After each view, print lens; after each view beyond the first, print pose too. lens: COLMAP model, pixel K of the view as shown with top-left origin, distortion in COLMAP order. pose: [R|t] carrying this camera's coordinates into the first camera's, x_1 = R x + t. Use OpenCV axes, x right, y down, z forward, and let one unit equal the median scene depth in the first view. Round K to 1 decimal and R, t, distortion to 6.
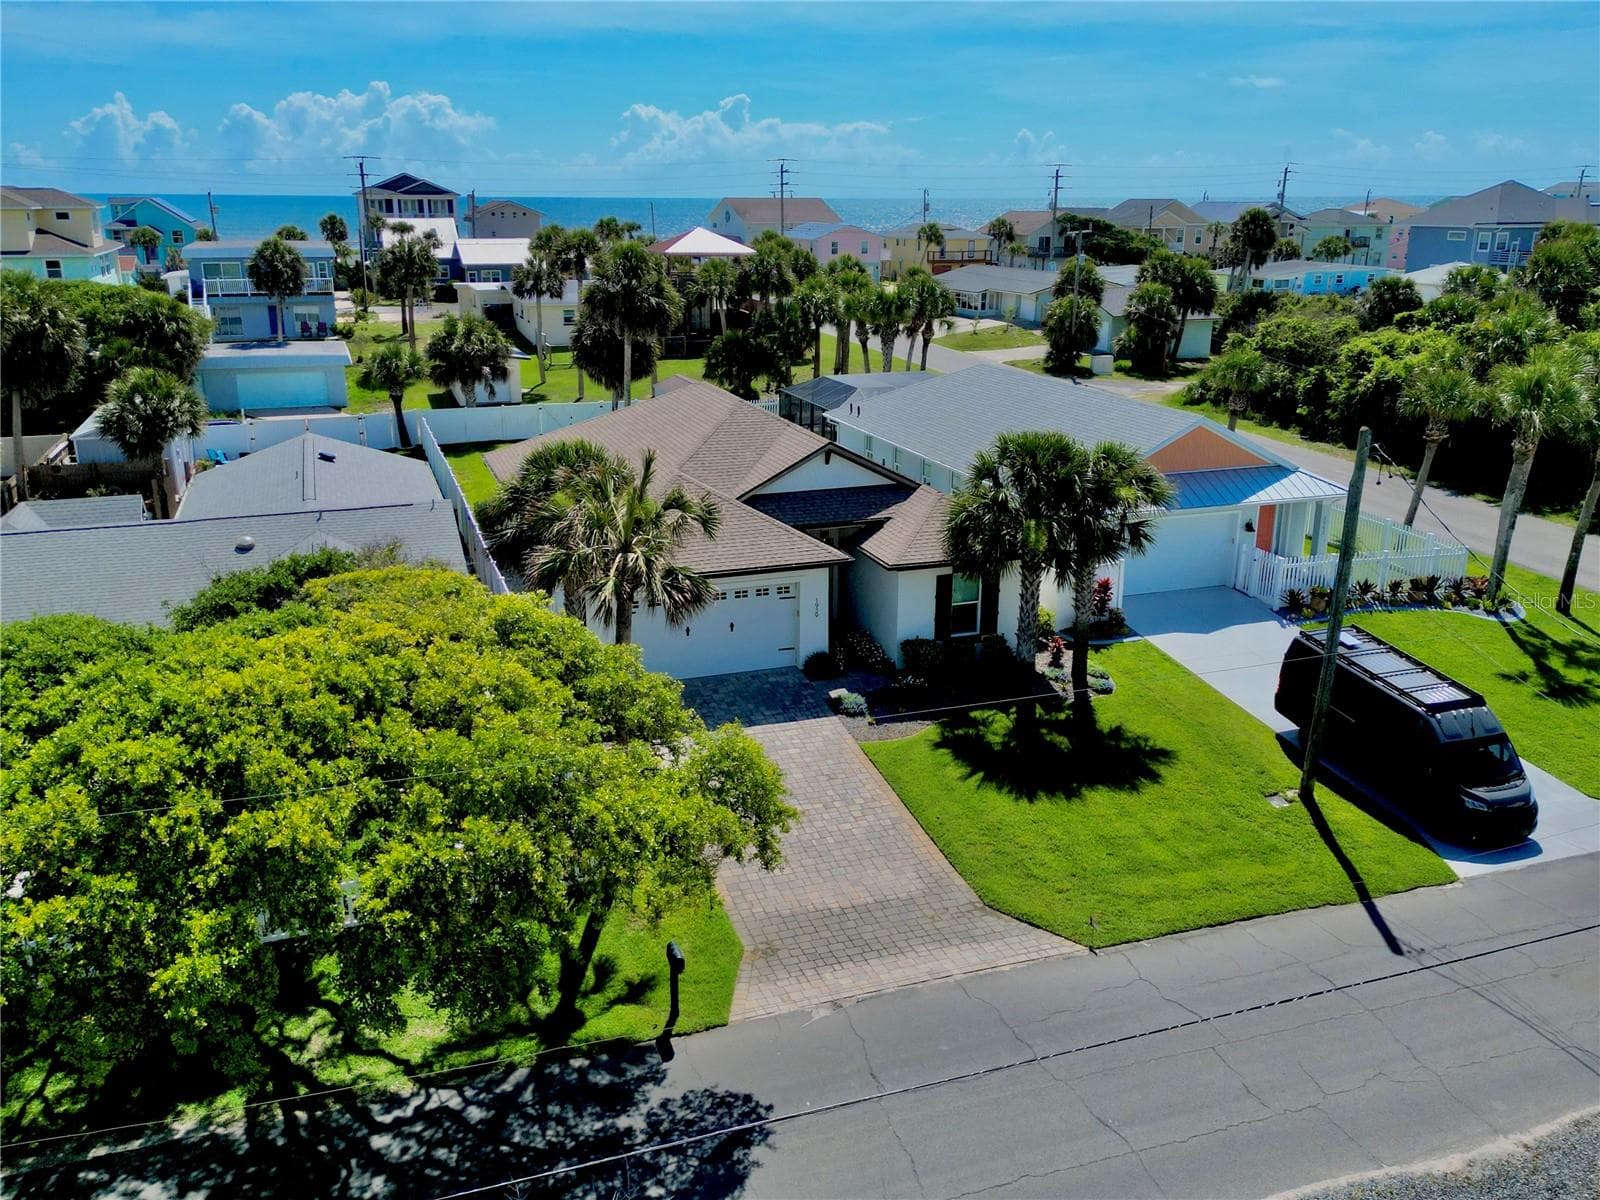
lens RADIAL K [[1307.2, 0, 791.7], [0, 1307.2, 594.0], [0, 0, 1]] dist [0.061087, -0.053819]
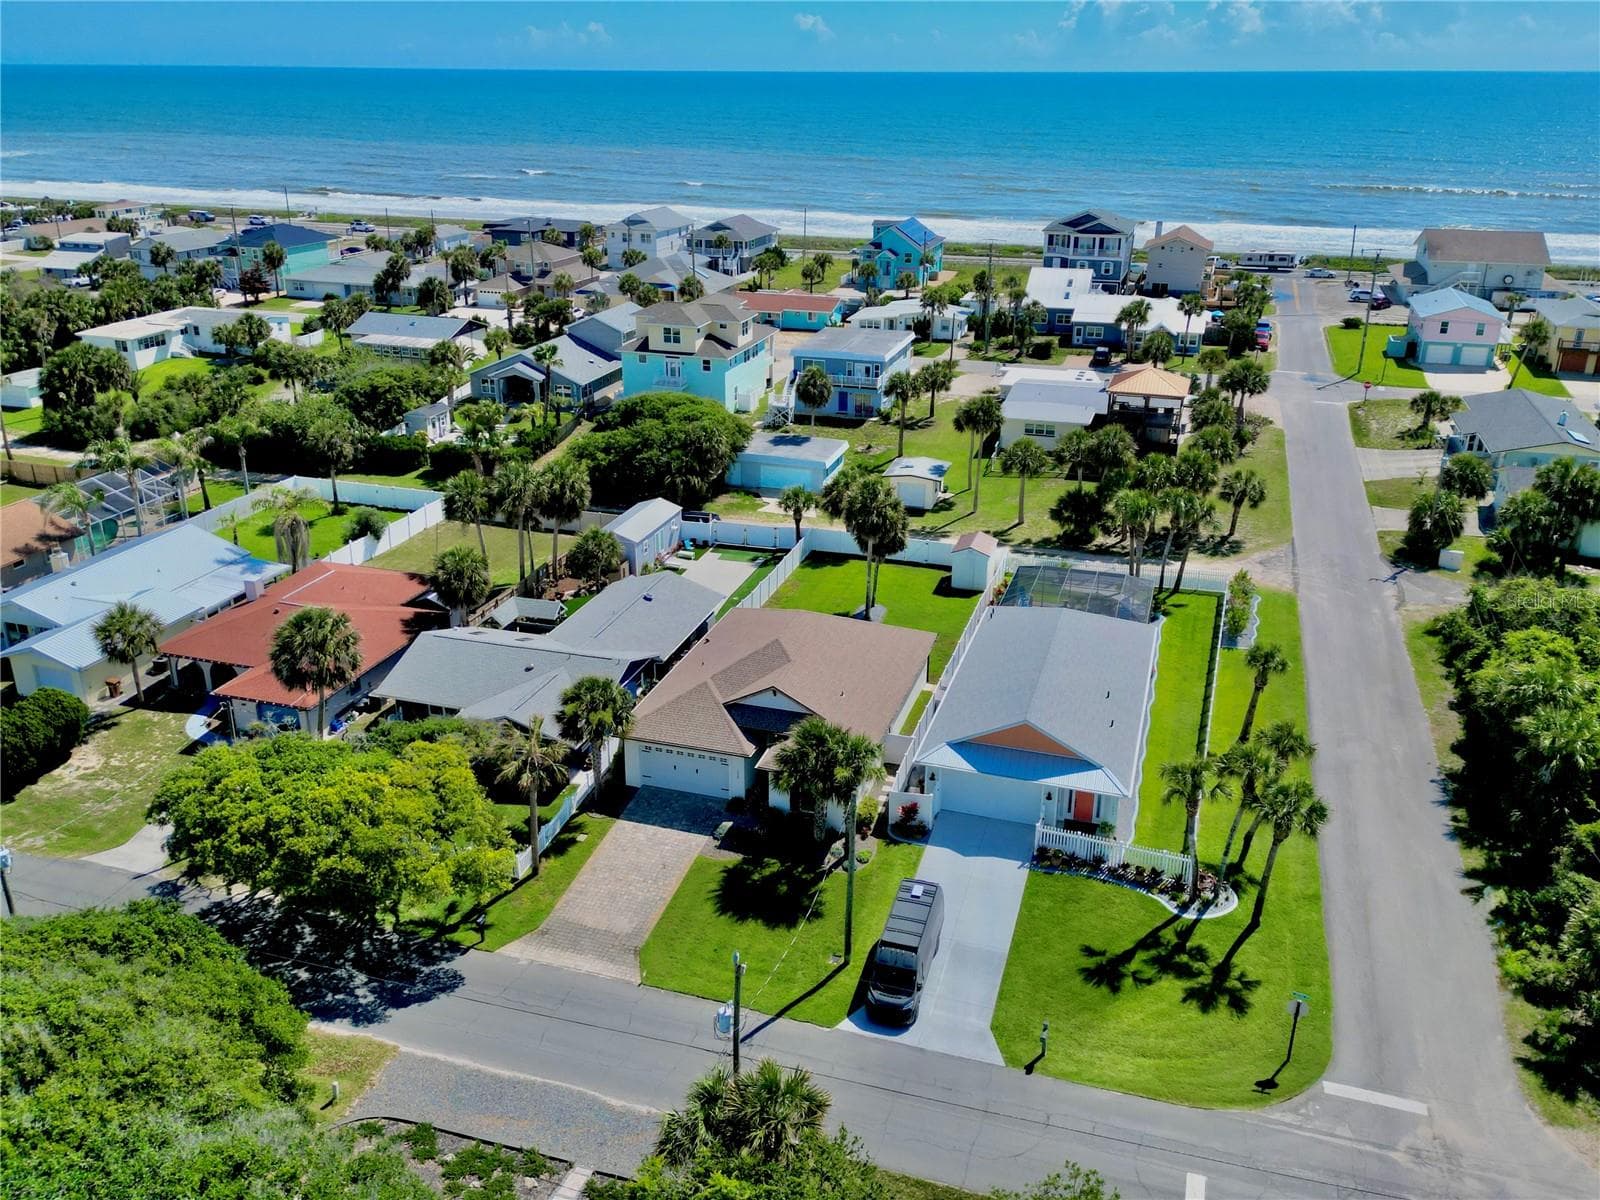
lens RADIAL K [[1308.3, 0, 795.2], [0, 1308.3, 577.2], [0, 0, 1]] dist [0.087591, -0.099629]
pose [[0.798899, 0.218700, -0.560295, 1.156378], [-0.178075, 0.975791, 0.126972, -0.557693], [0.574499, -0.001663, 0.818504, -0.527537]]
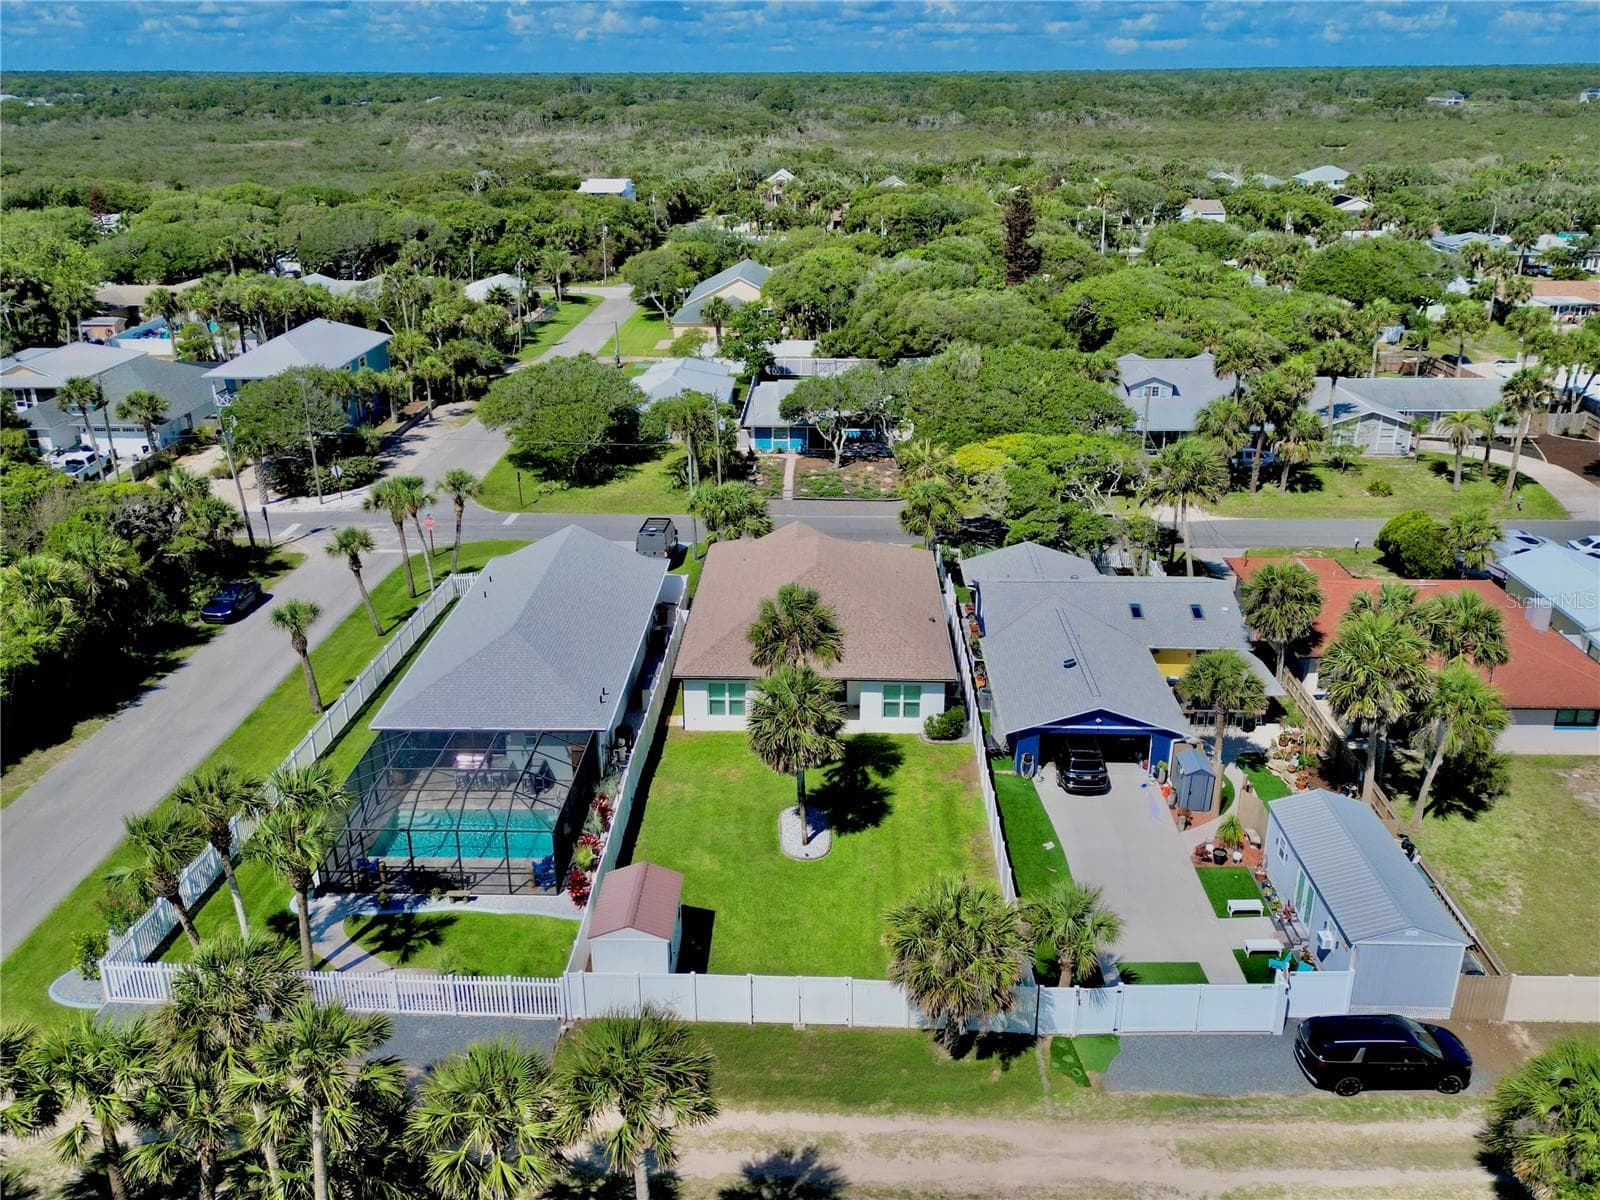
lens RADIAL K [[1300.1, 0, 793.2], [0, 1300.1, 597.7], [0, 0, 1]] dist [0.081992, -0.091434]
pose [[-0.932421, -0.129674, 0.337306, -0.735243], [0.110251, 0.786821, 0.607254, -1.390038], [-0.344145, 0.603405, -0.719352, 2.804838]]
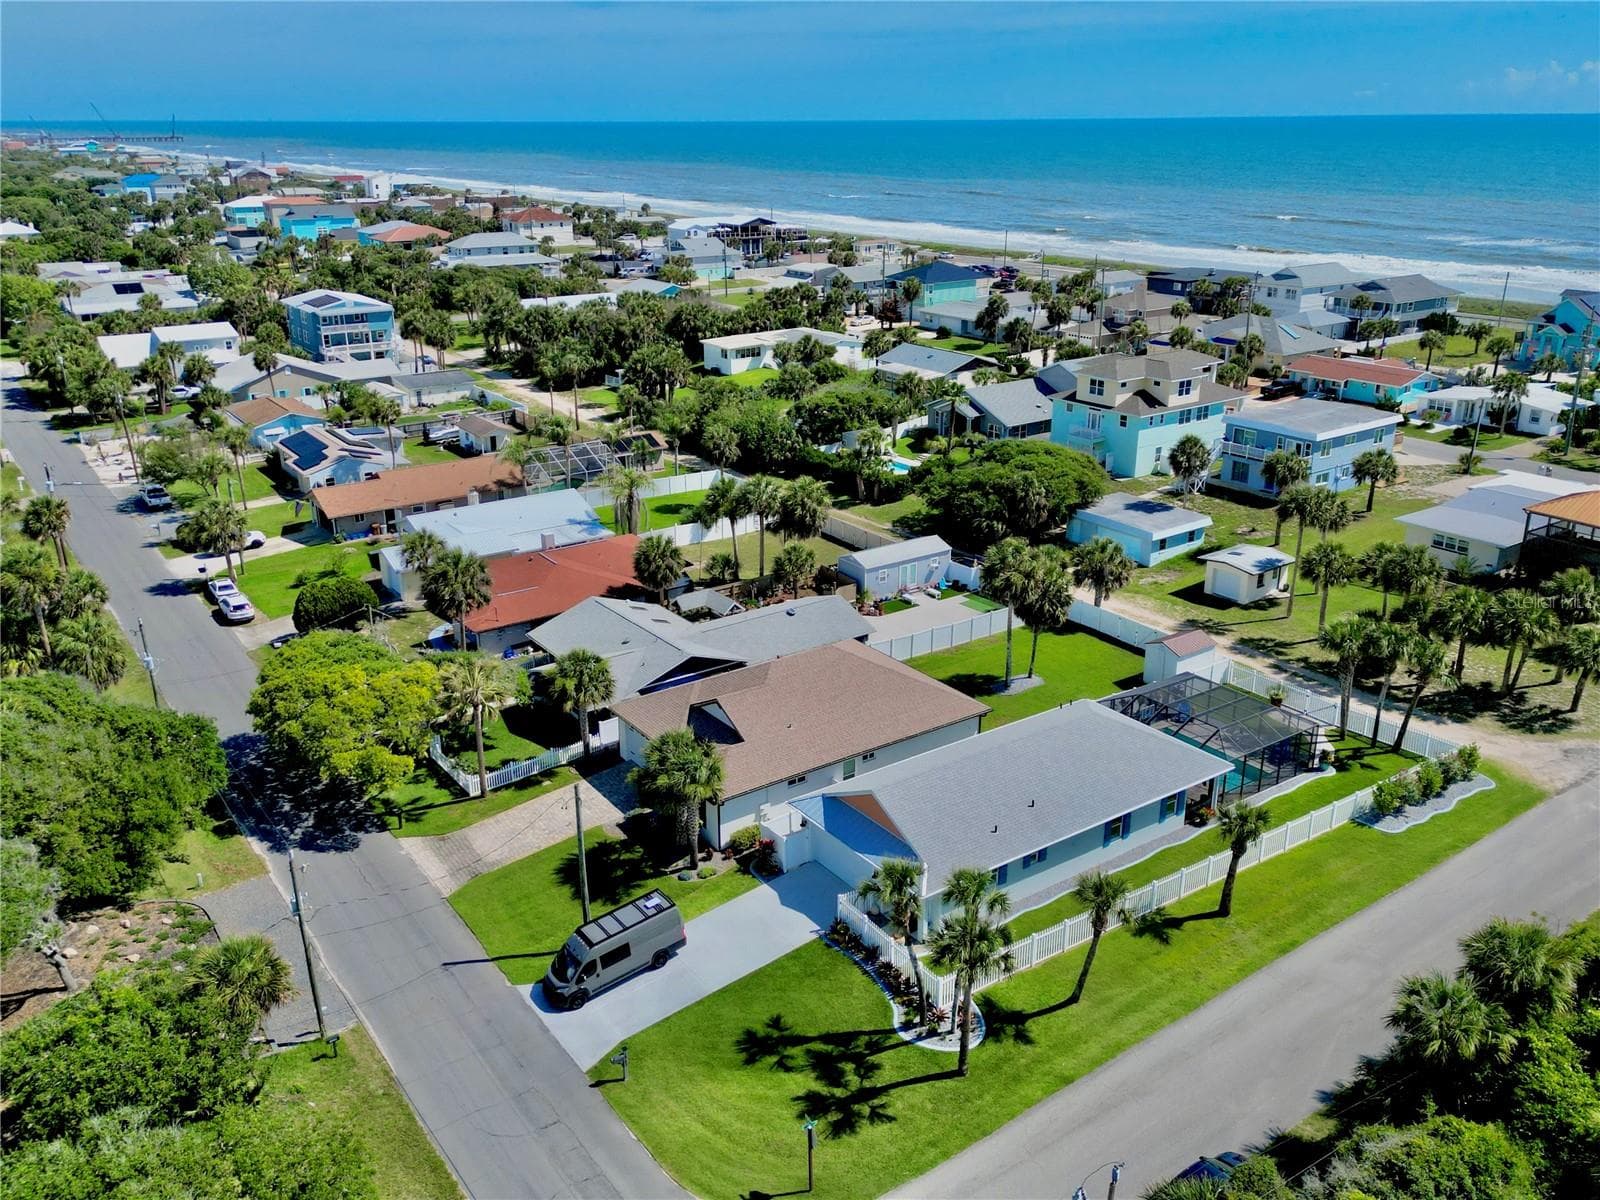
lens RADIAL K [[1300.1, 0, 793.2], [0, 1300.1, 597.7], [0, 0, 1]] dist [0.081992, -0.091434]
pose [[0.274106, 0.327870, -0.904084, 1.938178], [-0.274252, 0.927702, 0.253286, -0.858440], [0.921766, 0.178520, 0.344208, 0.462177]]
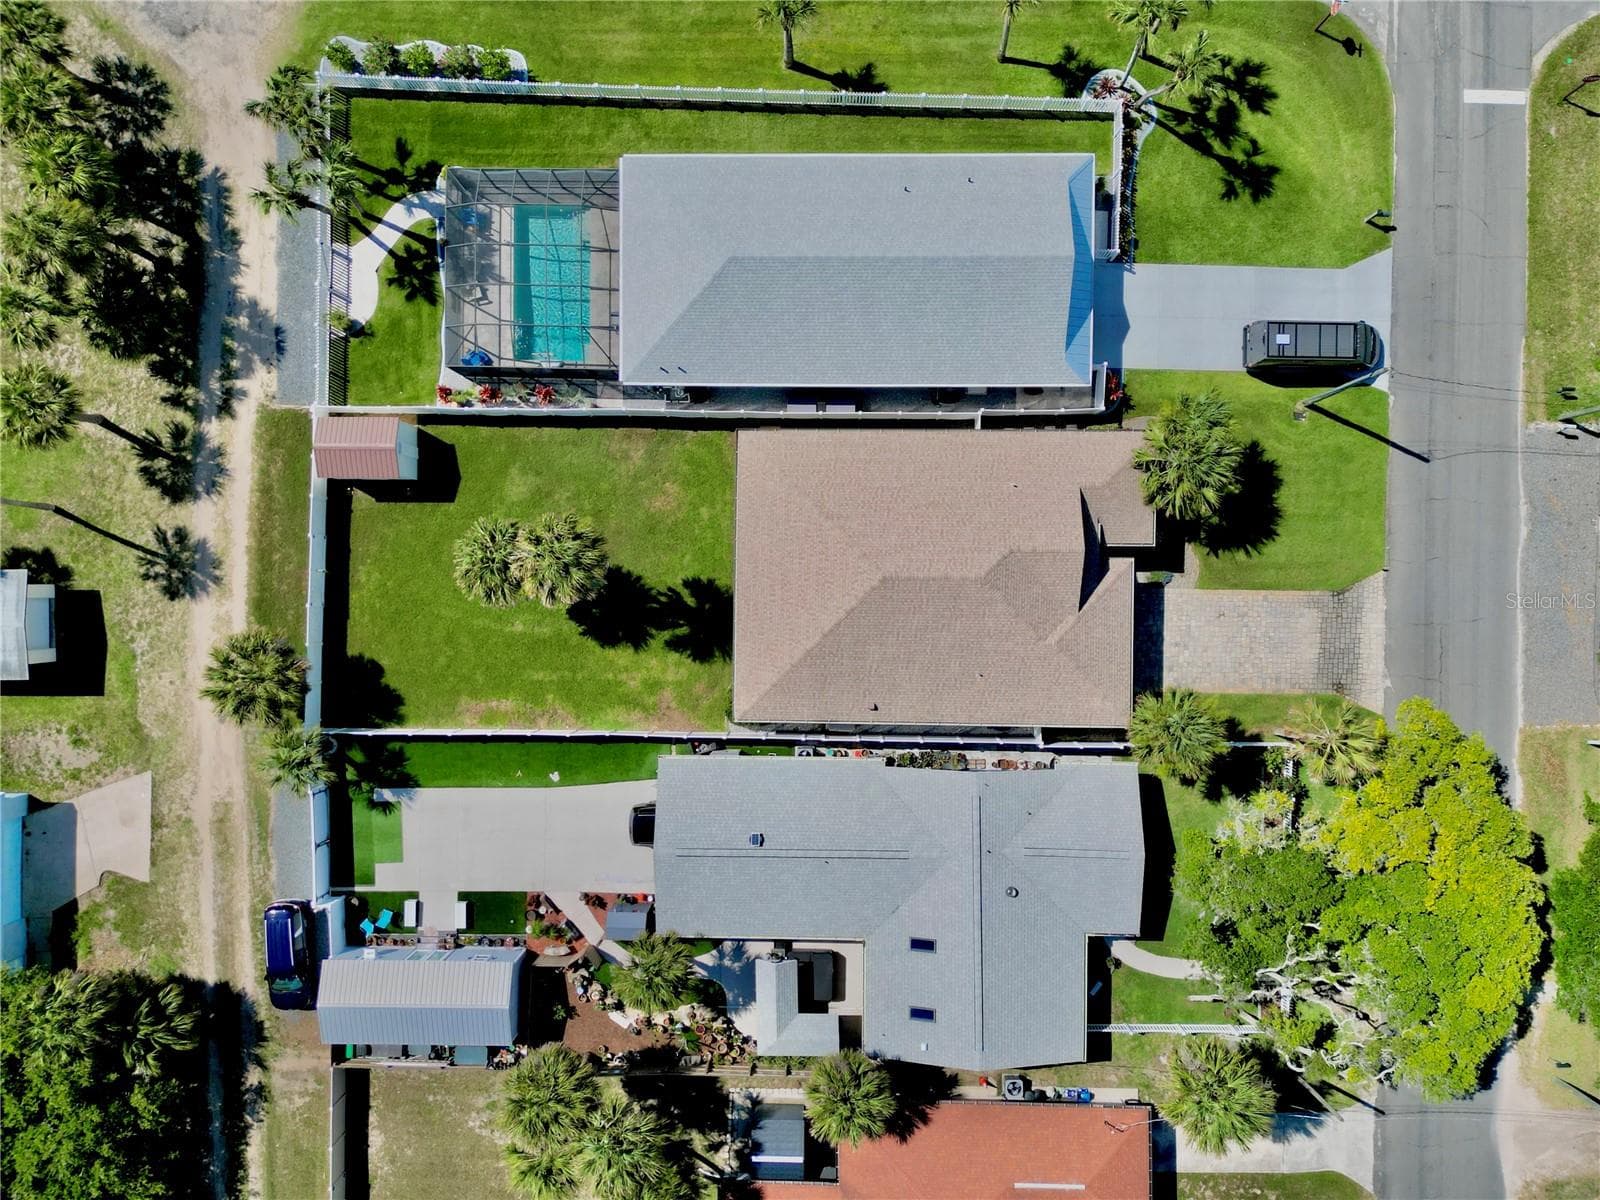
lens RADIAL K [[1307.2, 0, 791.7], [0, 1307.2, 594.0], [0, 0, 1]] dist [0.061087, -0.053819]
pose [[0.337766, -0.941165, -0.011065, -0.132751], [0.301915, 0.097202, 0.948367, -1.873550], [-0.891494, -0.323667, 0.316983, 0.884614]]
